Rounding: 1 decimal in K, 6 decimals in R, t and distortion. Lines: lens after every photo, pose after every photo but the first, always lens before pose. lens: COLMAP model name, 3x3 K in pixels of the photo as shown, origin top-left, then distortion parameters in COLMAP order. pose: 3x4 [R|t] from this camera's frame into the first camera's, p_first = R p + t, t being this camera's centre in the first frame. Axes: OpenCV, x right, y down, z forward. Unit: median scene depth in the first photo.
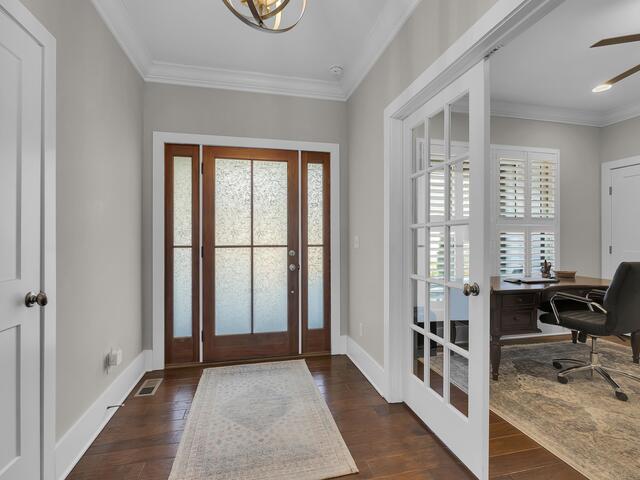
lens RADIAL K [[313.2, 0, 320.0], [0, 313.2, 240.0], [0, 0, 1]] dist [-0.004602, 0.000140]
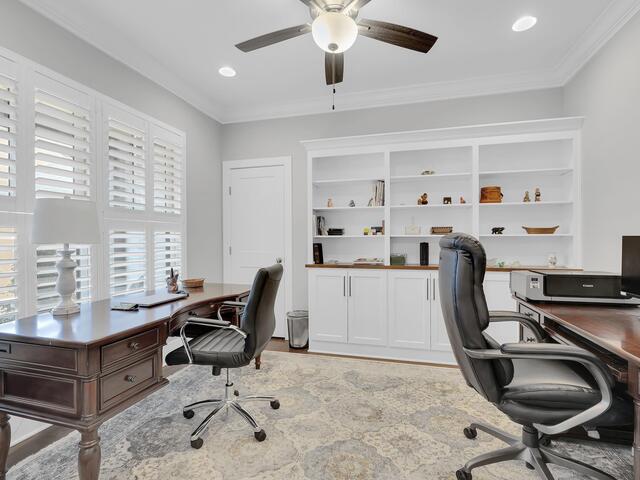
lens RADIAL K [[313.2, 0, 320.0], [0, 313.2, 240.0], [0, 0, 1]] dist [-0.004602, 0.000140]
pose [[0.474611, -0.003597, 0.880189, 0.213013], [0.006216, 0.999980, 0.000735, -0.001853], [-0.880174, 0.005123, 0.474624, 0.306590]]
